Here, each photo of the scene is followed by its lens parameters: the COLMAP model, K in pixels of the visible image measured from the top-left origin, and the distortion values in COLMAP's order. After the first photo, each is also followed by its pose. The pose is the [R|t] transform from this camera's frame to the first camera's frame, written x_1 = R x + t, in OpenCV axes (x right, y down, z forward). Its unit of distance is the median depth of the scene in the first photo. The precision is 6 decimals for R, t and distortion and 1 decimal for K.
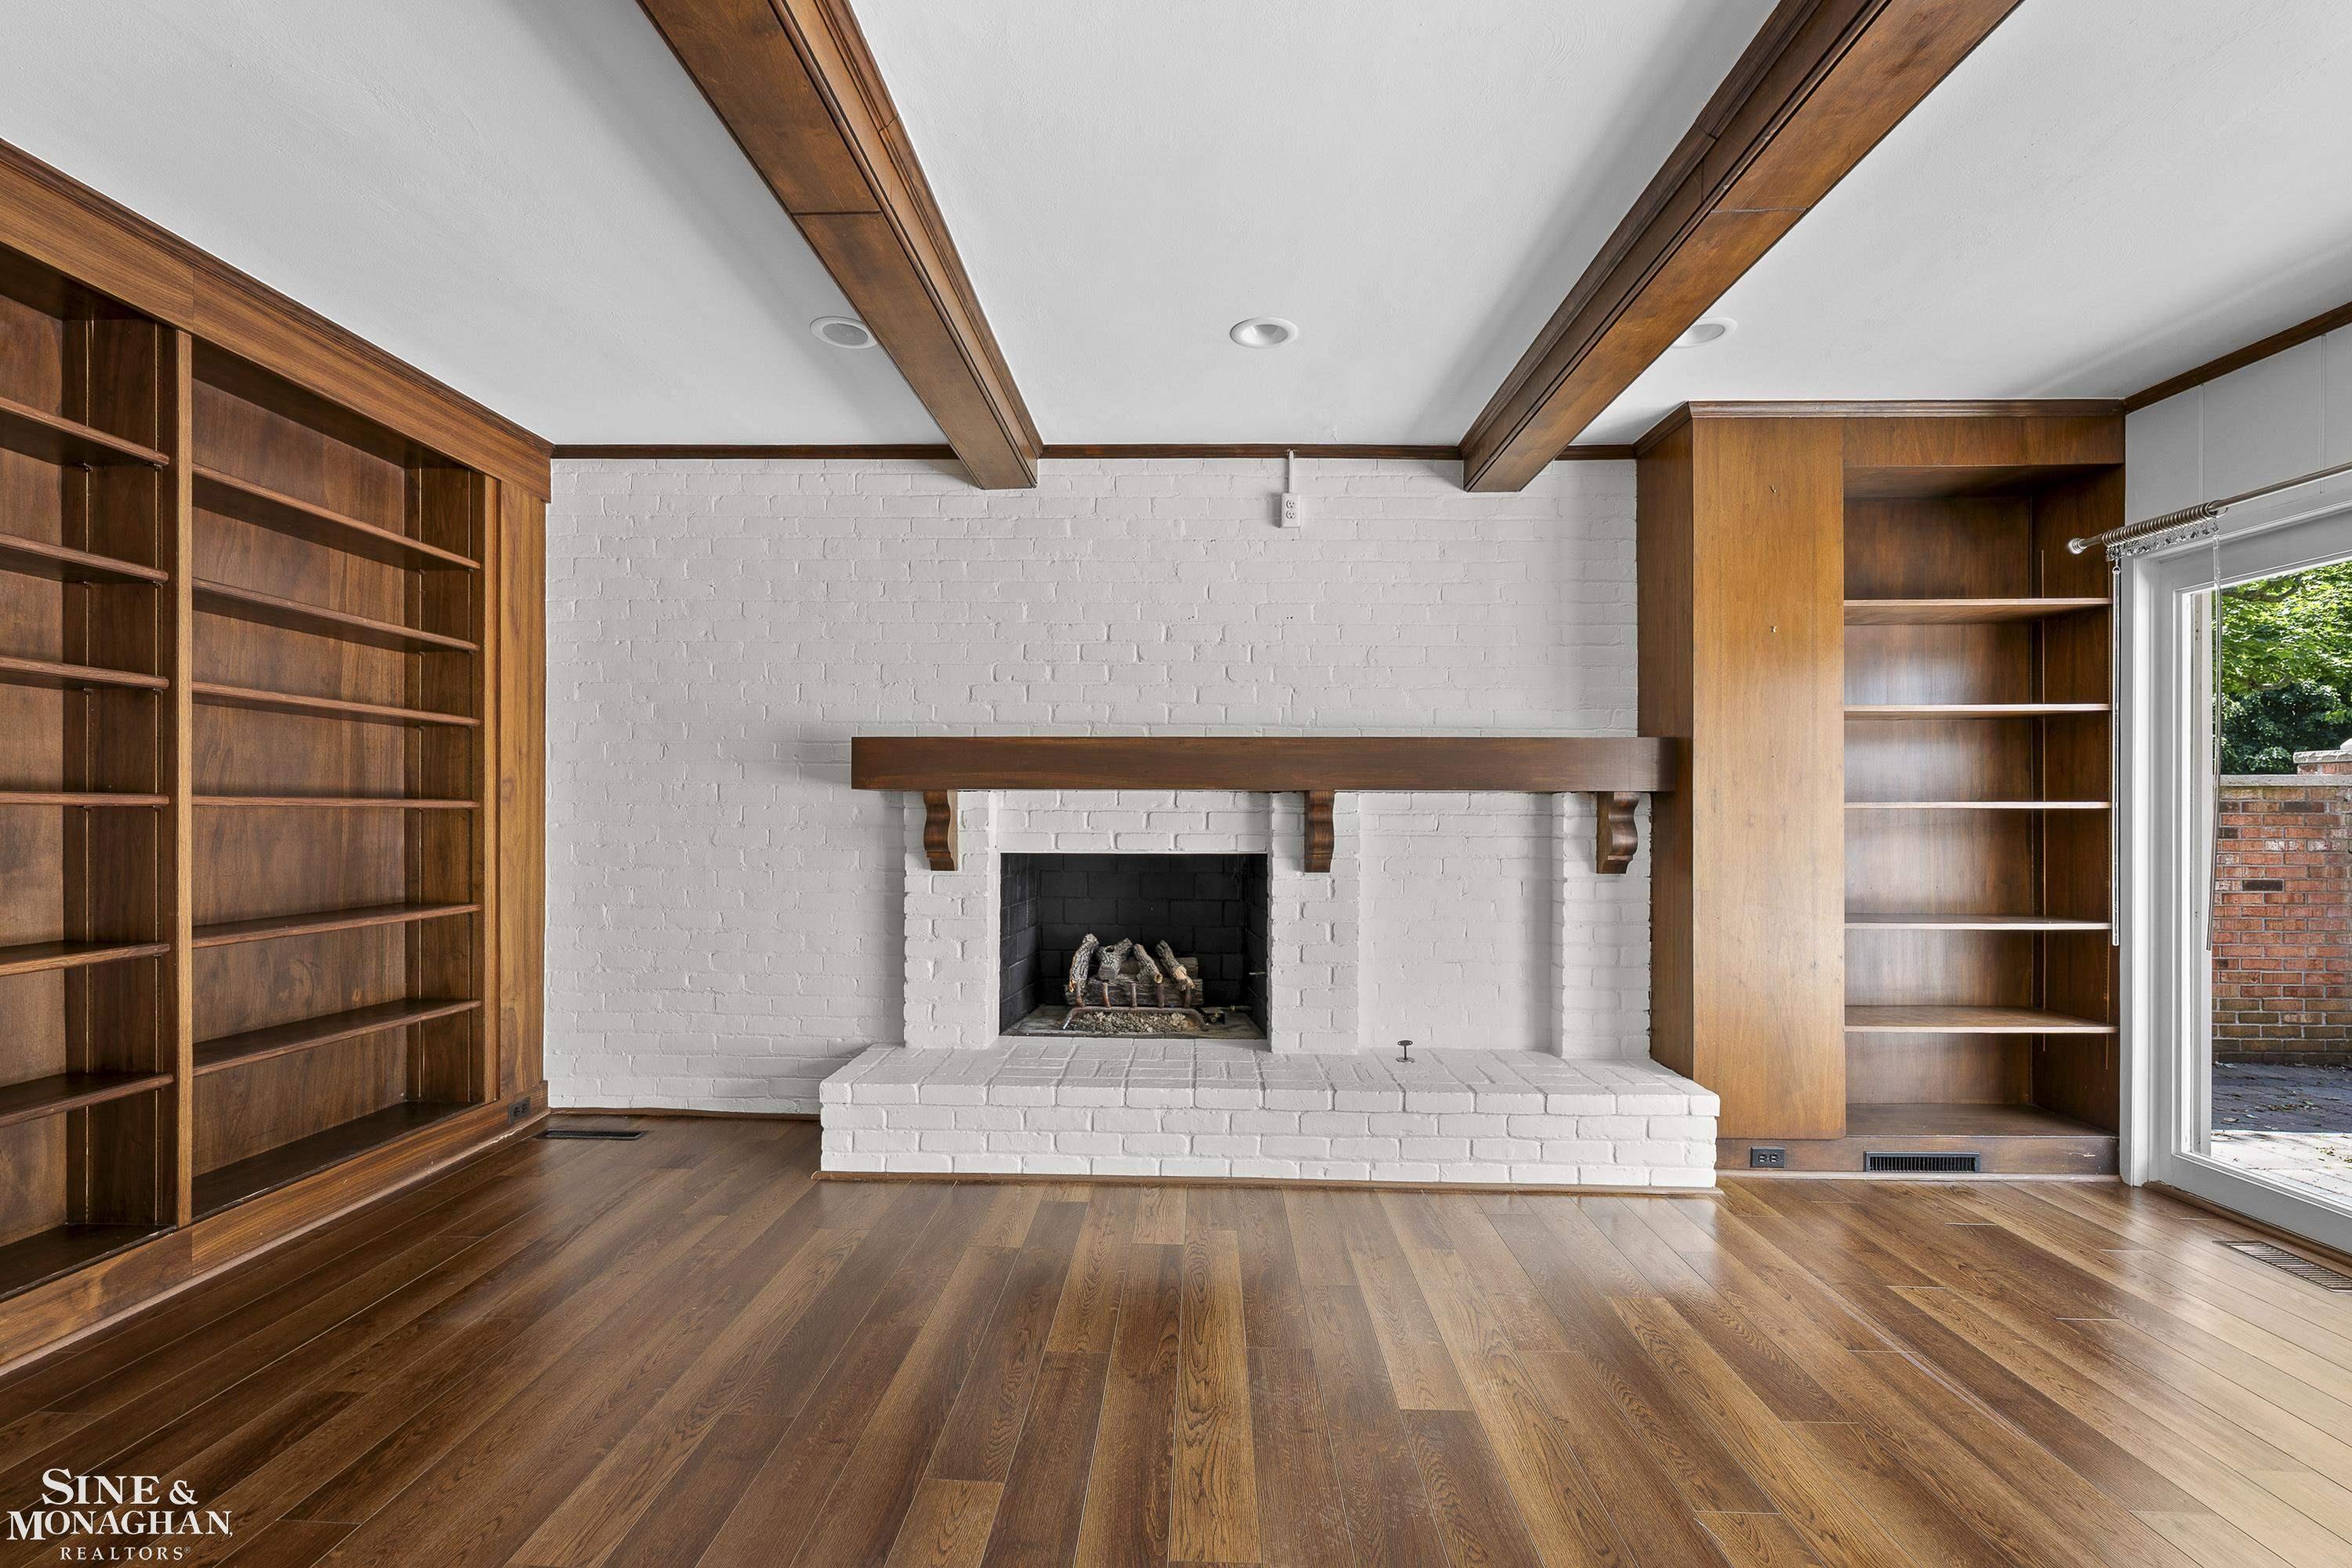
lens RADIAL K [[937.0, 0, 1171.8], [0, 937.0, 813.7], [0, 0, 1]] dist [-0.003593, 0.000141]
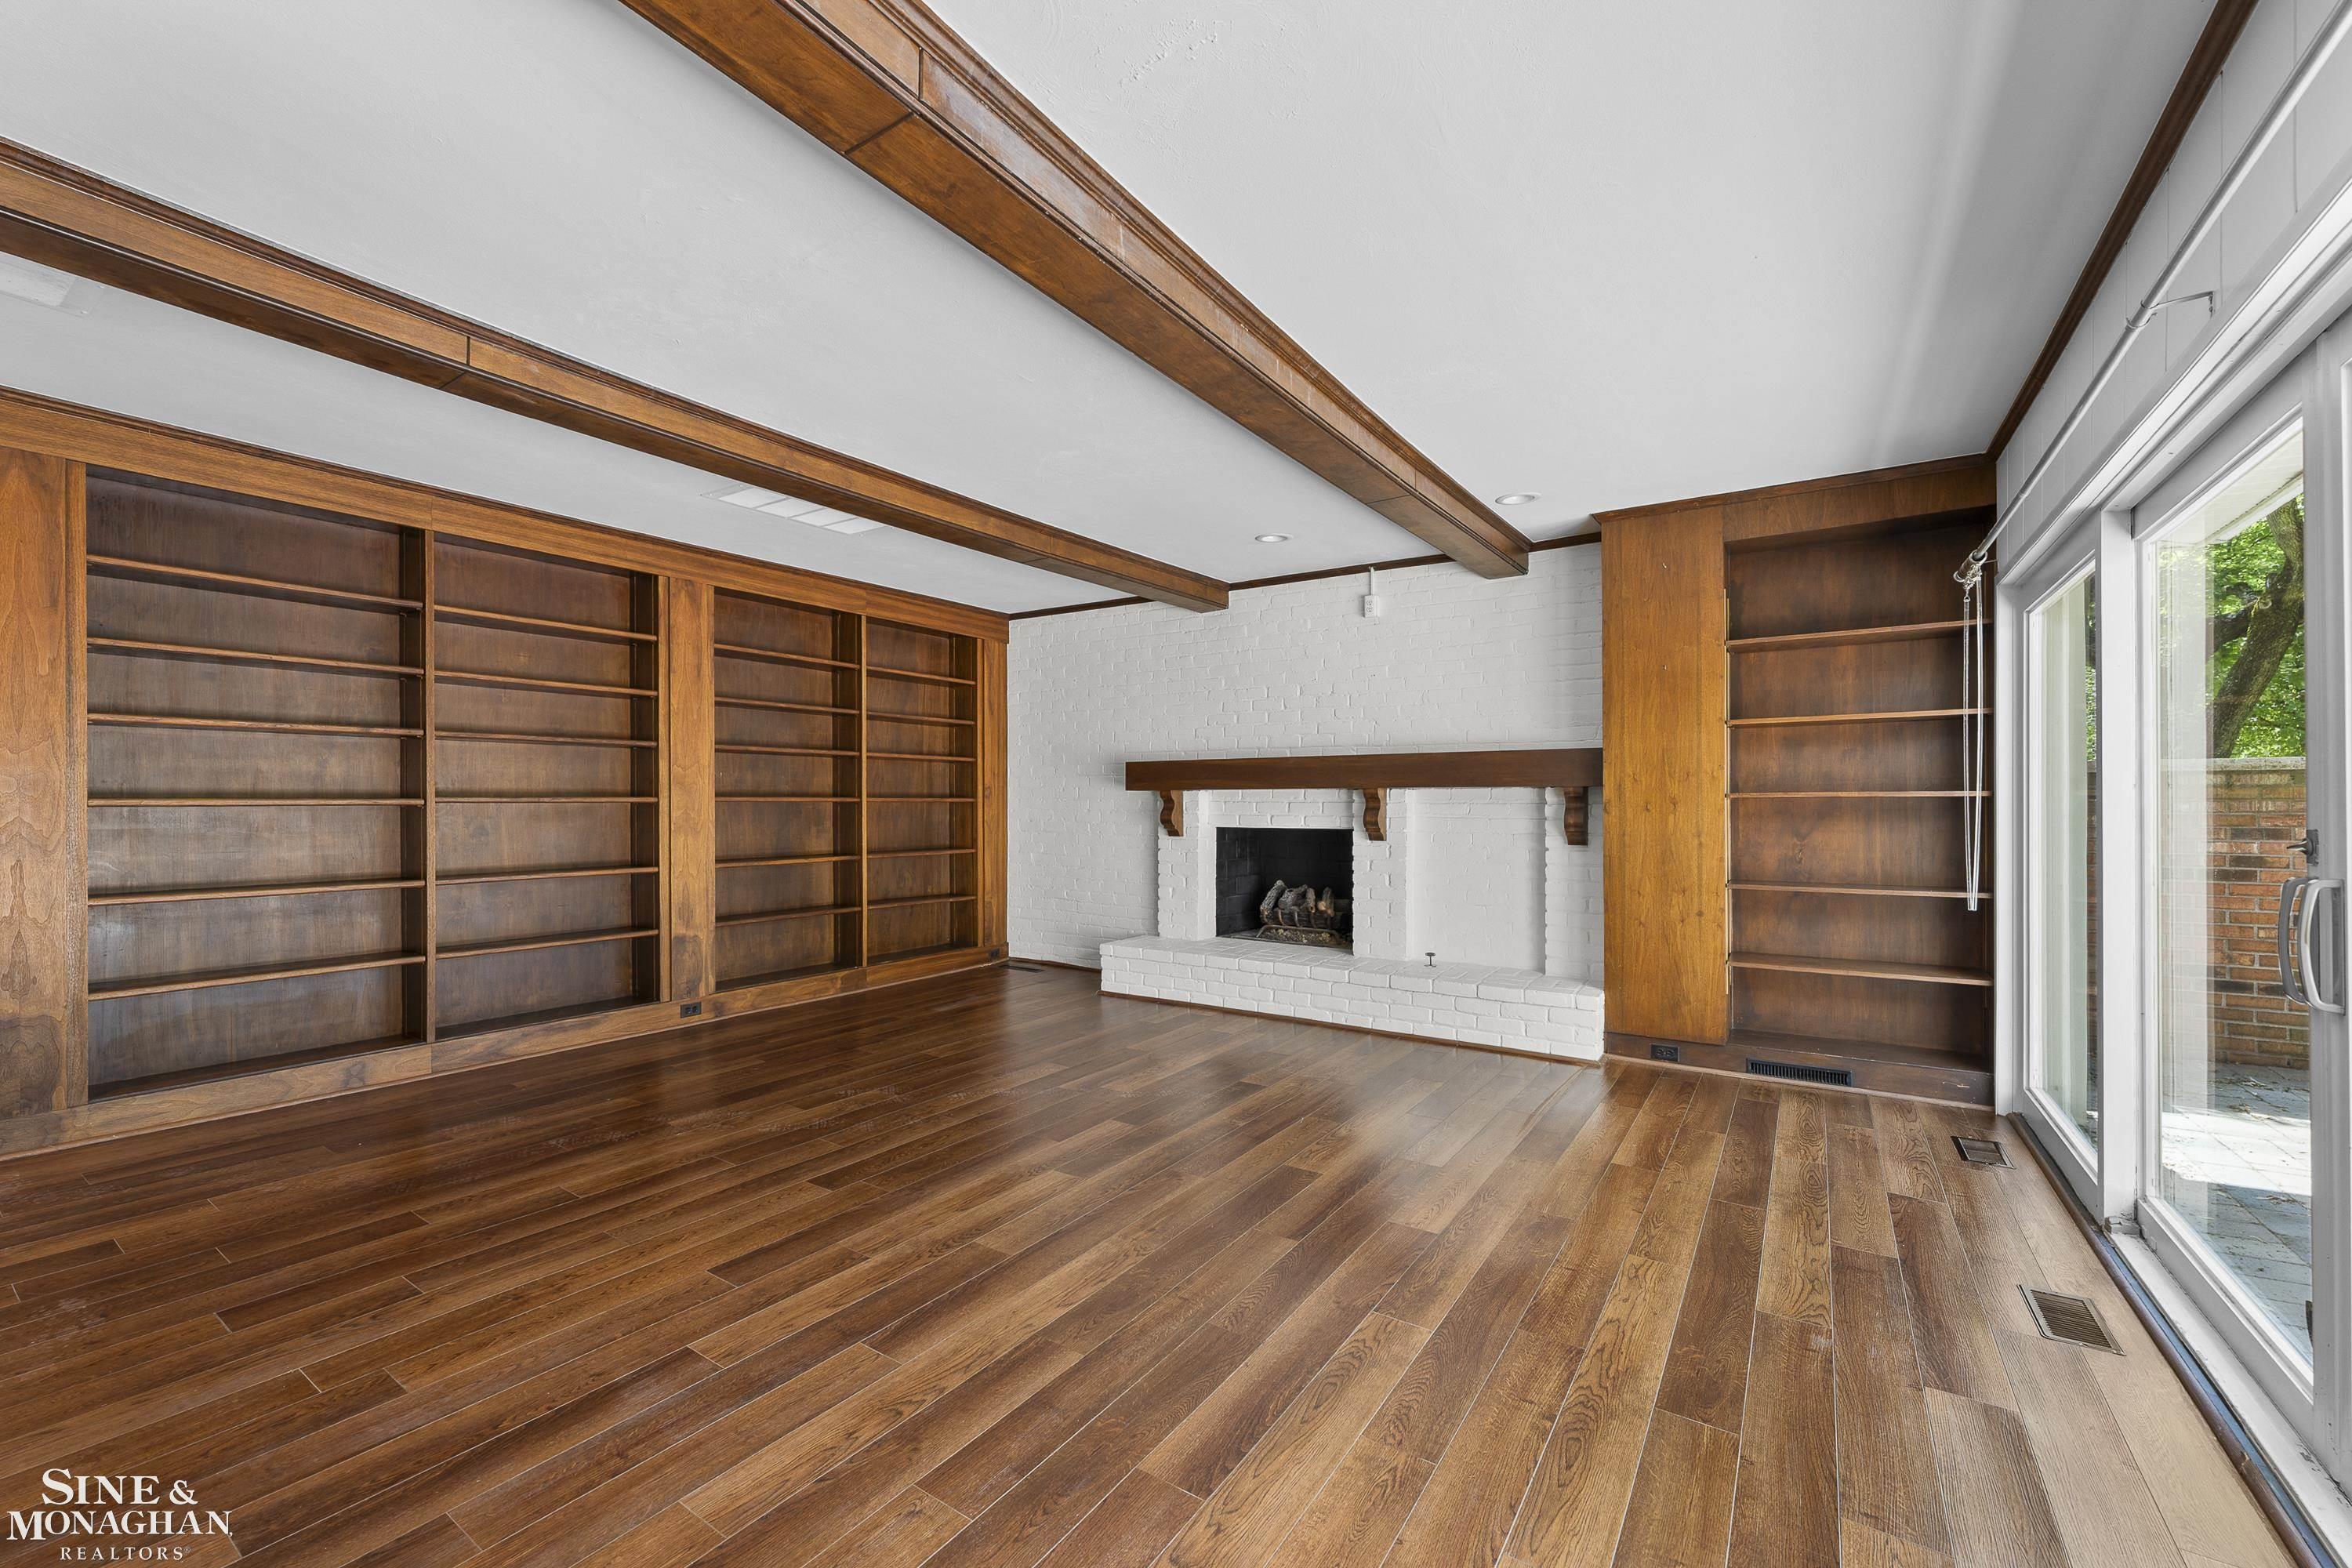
lens RADIAL K [[937.0, 0, 1176.1], [0, 937.0, 807.7], [0, 0, 1]] dist [-0.003593, 0.000141]
pose [[0.851607, -0.001224, -0.524179, 0.695423], [0.002314, 0.999996, 0.001424, 0.004443], [0.524175, -0.002425, 0.851607, -0.504958]]
